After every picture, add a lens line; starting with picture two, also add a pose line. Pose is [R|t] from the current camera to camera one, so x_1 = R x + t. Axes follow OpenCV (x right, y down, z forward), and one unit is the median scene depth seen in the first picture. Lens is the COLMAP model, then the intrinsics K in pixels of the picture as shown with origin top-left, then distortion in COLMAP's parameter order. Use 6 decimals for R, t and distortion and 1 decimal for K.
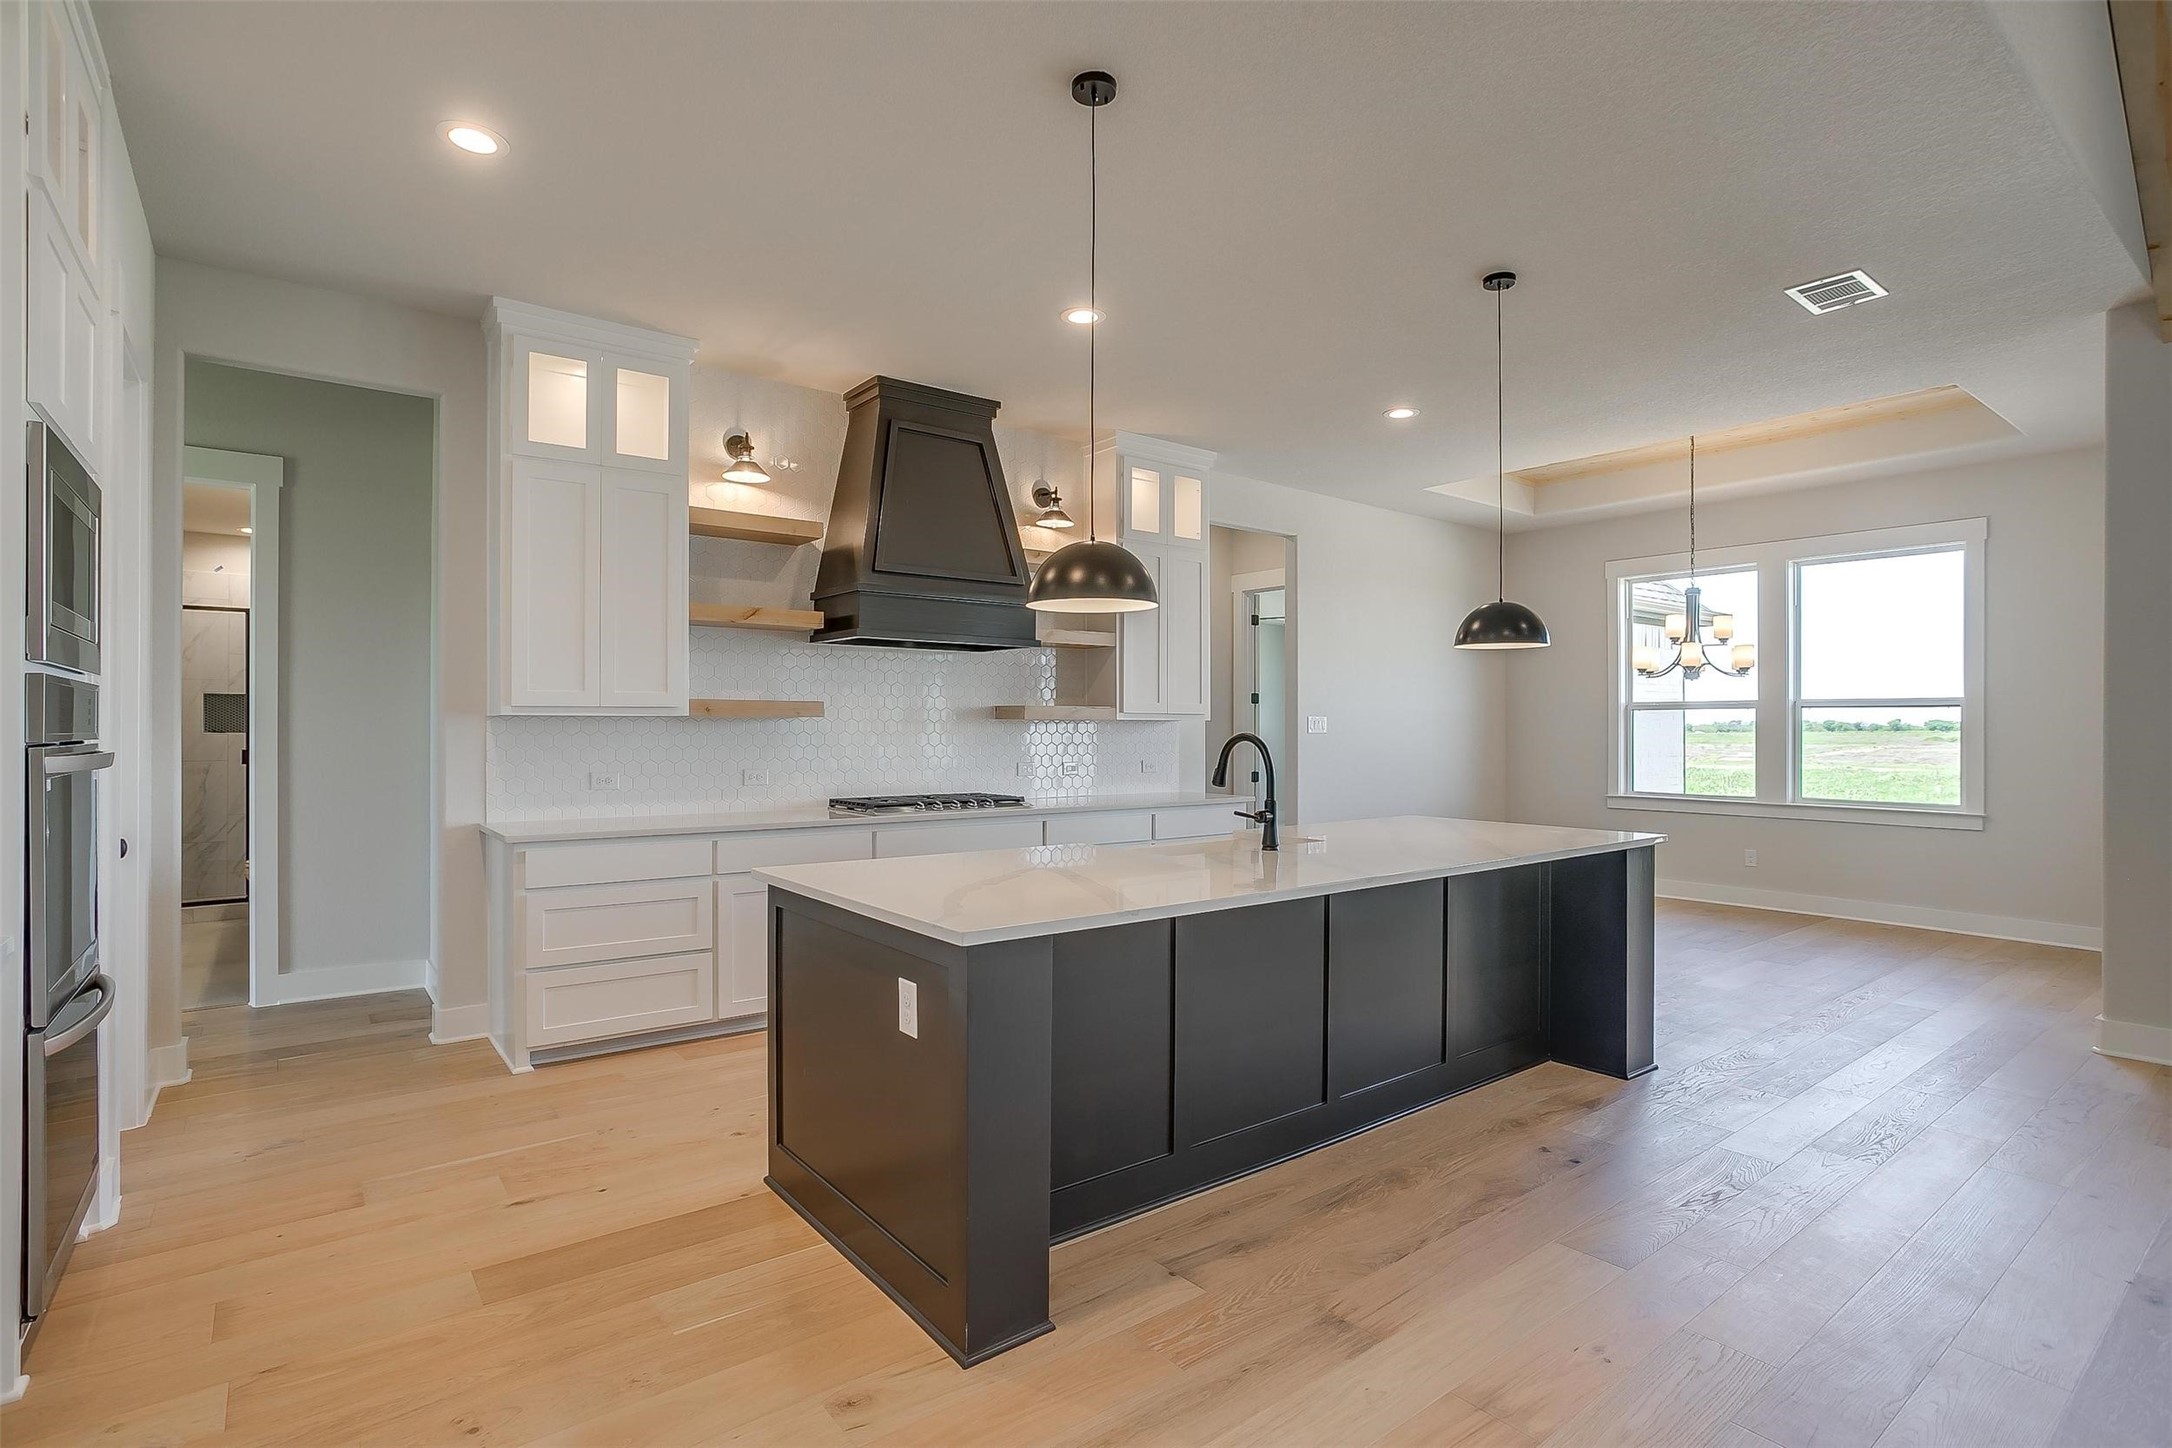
lens RADIAL K [[1058.6, 0, 1070.4], [0, 1058.6, 718.7], [0, 0, 1]] dist [-0.054052, 0.031722]
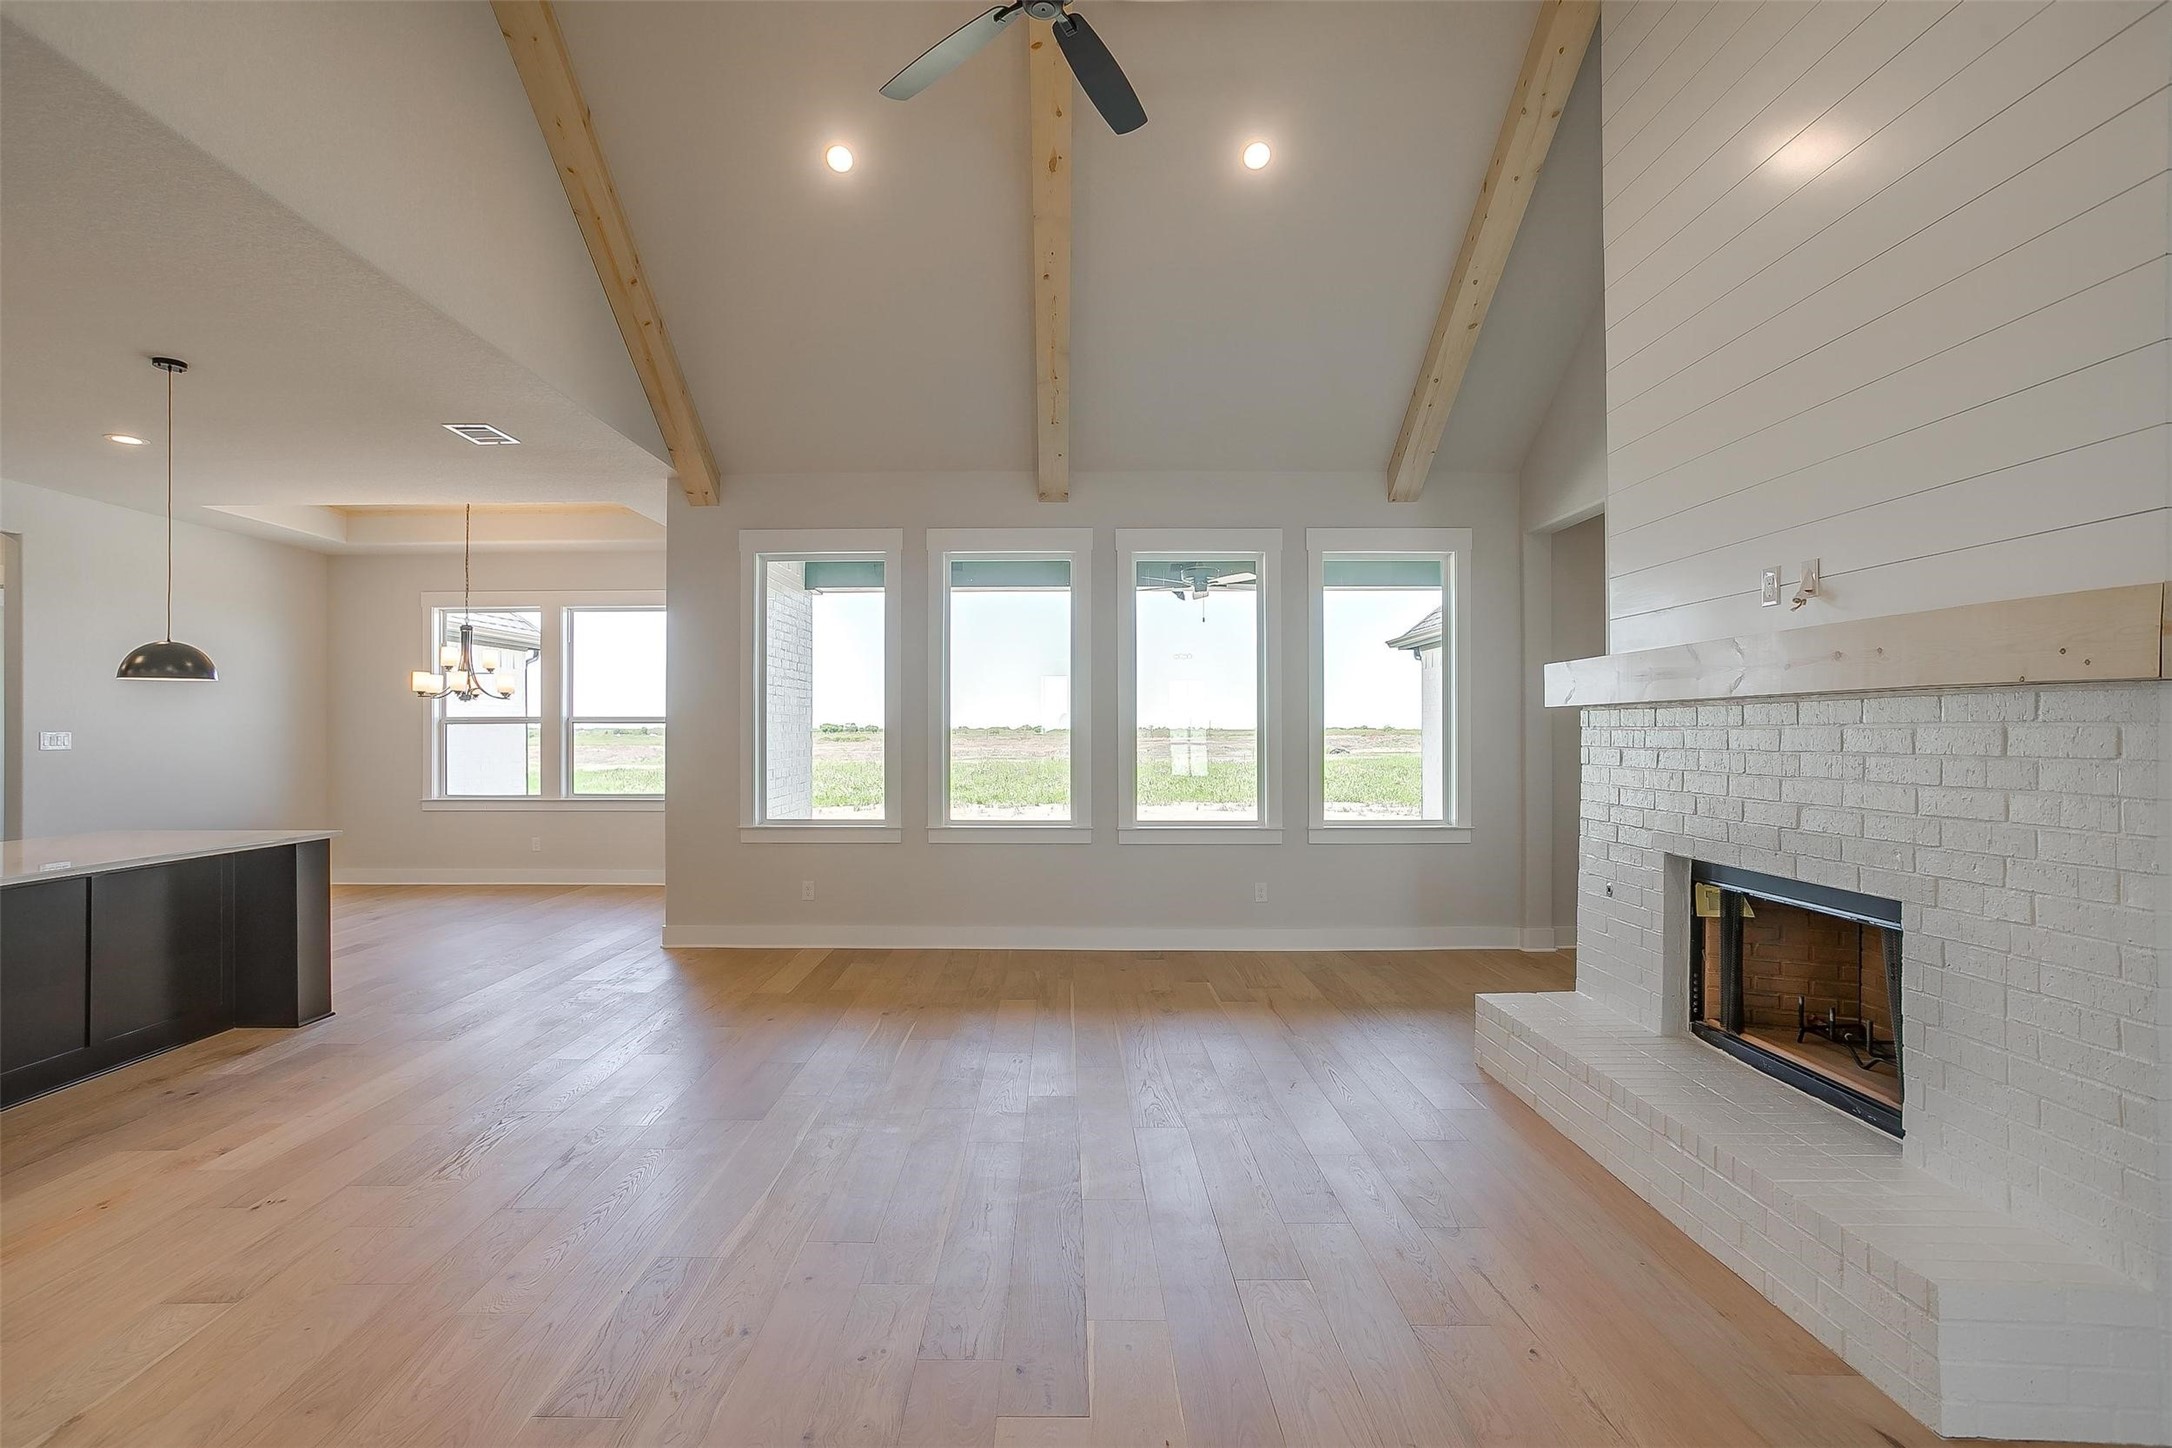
lens RADIAL K [[1058.6, 0, 1070.4], [0, 1058.6, 718.7], [0, 0, 1]] dist [-0.054052, 0.031722]
pose [[0.612757, 0.002579, 0.790267, 0.068563], [-0.000012, 0.999995, -0.003254, -0.012677], [-0.790271, 0.001984, 0.612754, -0.293091]]
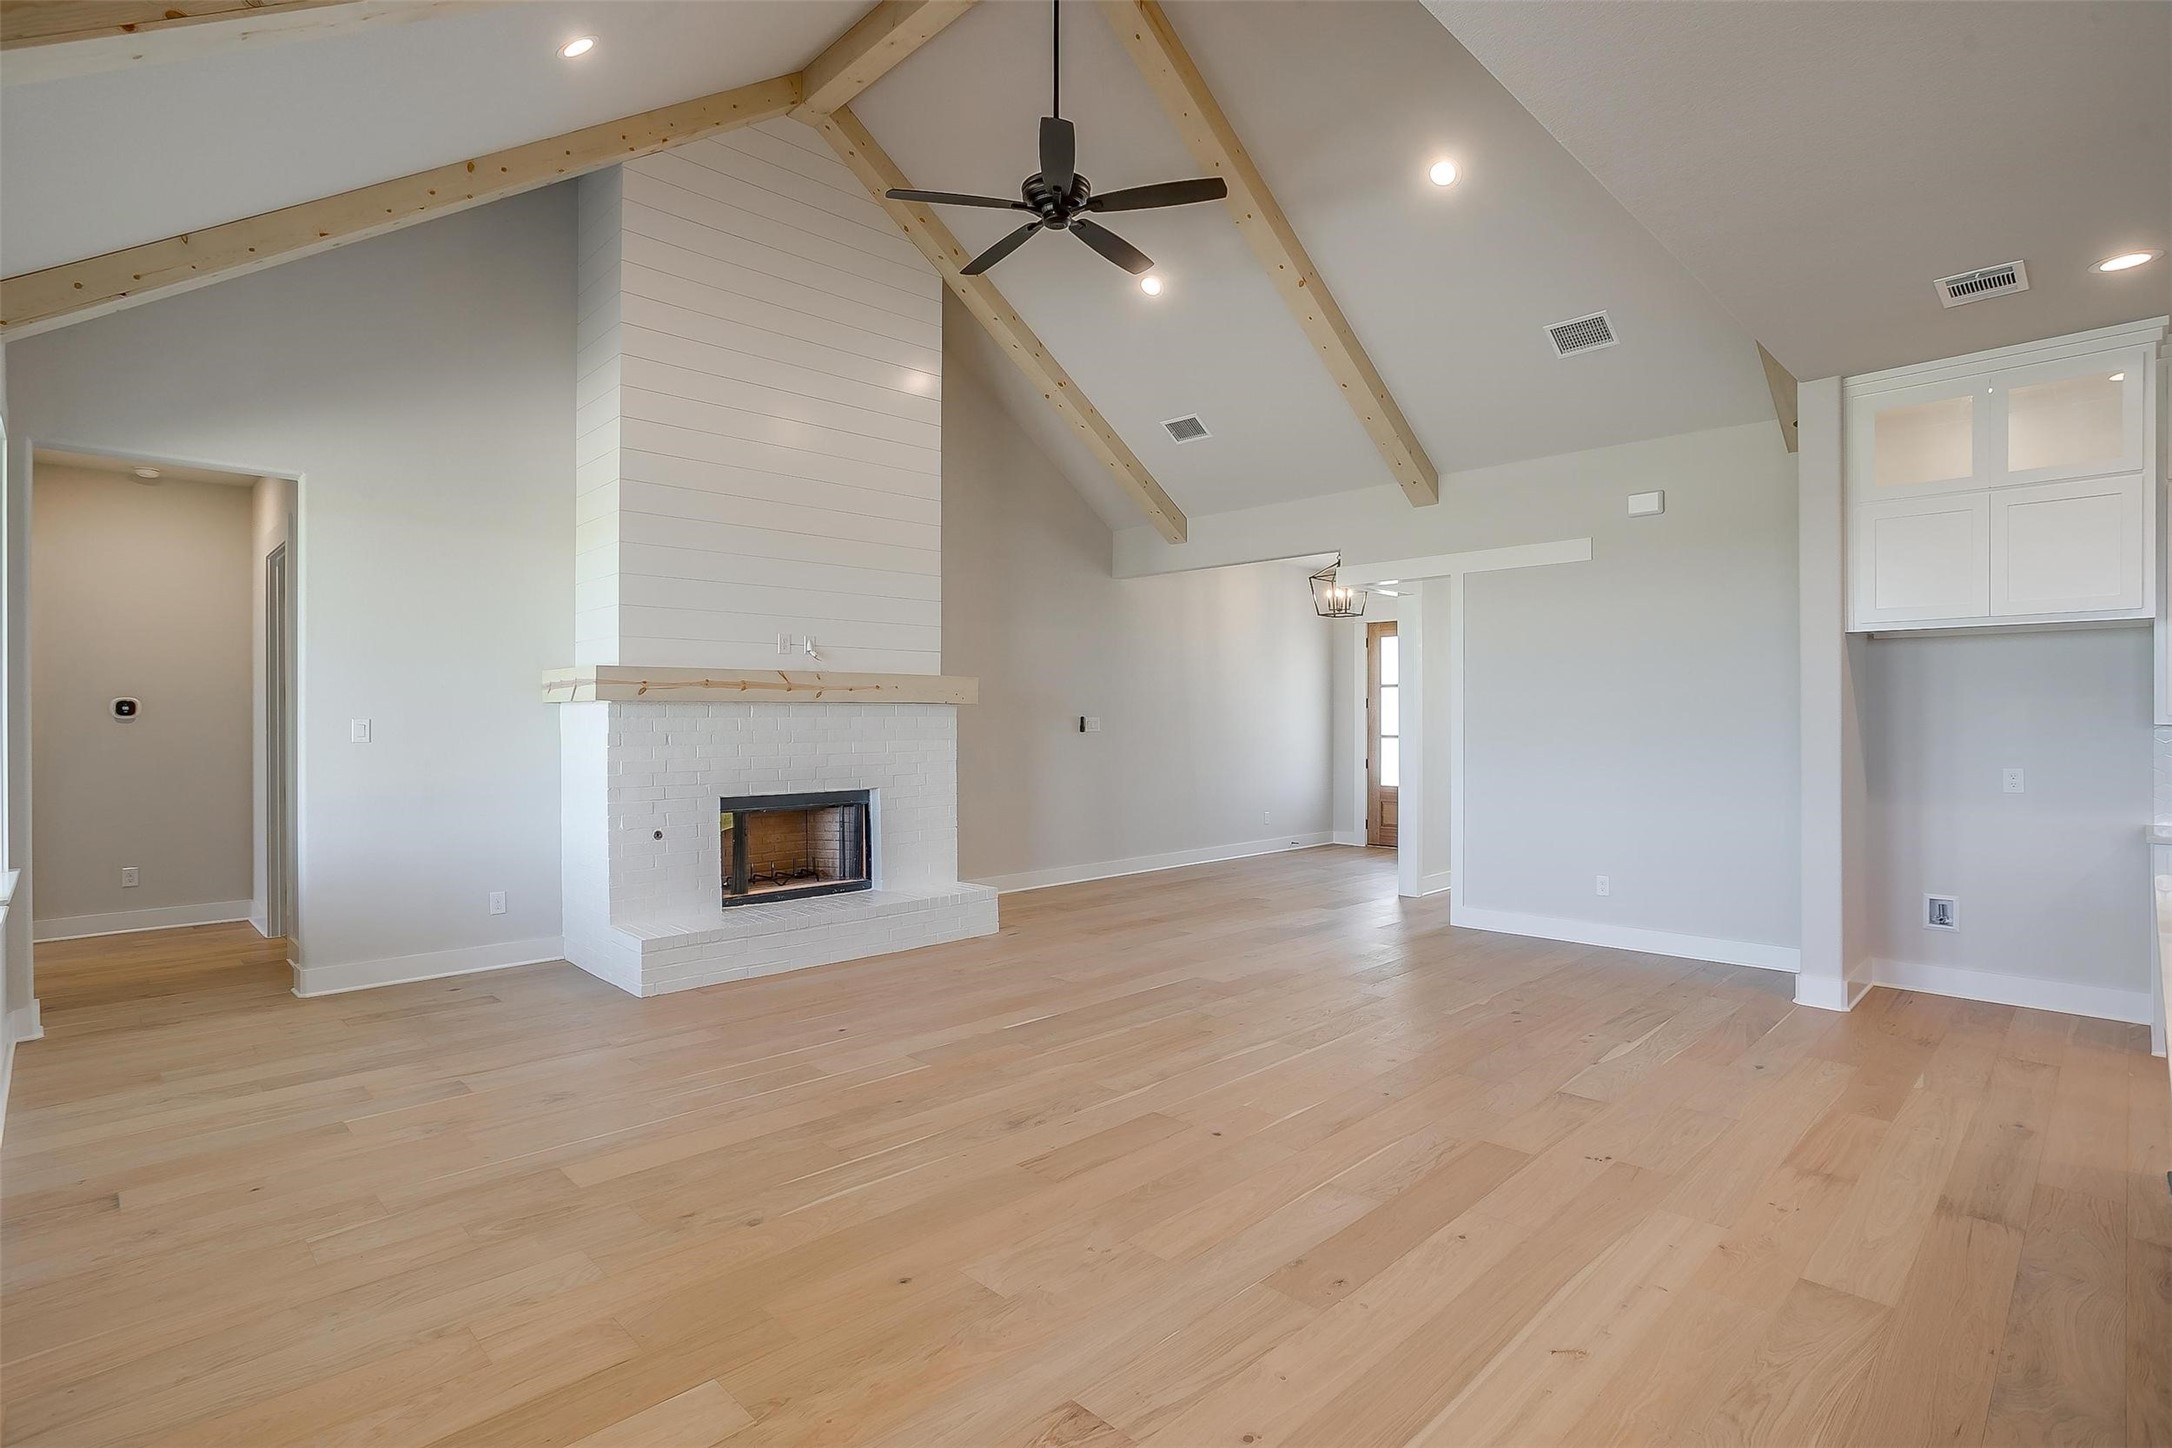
lens RADIAL K [[1058.6, 0, 1070.4], [0, 1058.6, 718.7], [0, 0, 1]] dist [-0.054052, 0.031722]
pose [[-0.992030, -0.002847, -0.125972, 0.534842], [-0.002529, 0.999993, -0.002687, -0.005988], [0.125979, -0.002347, -0.992030, 0.743536]]
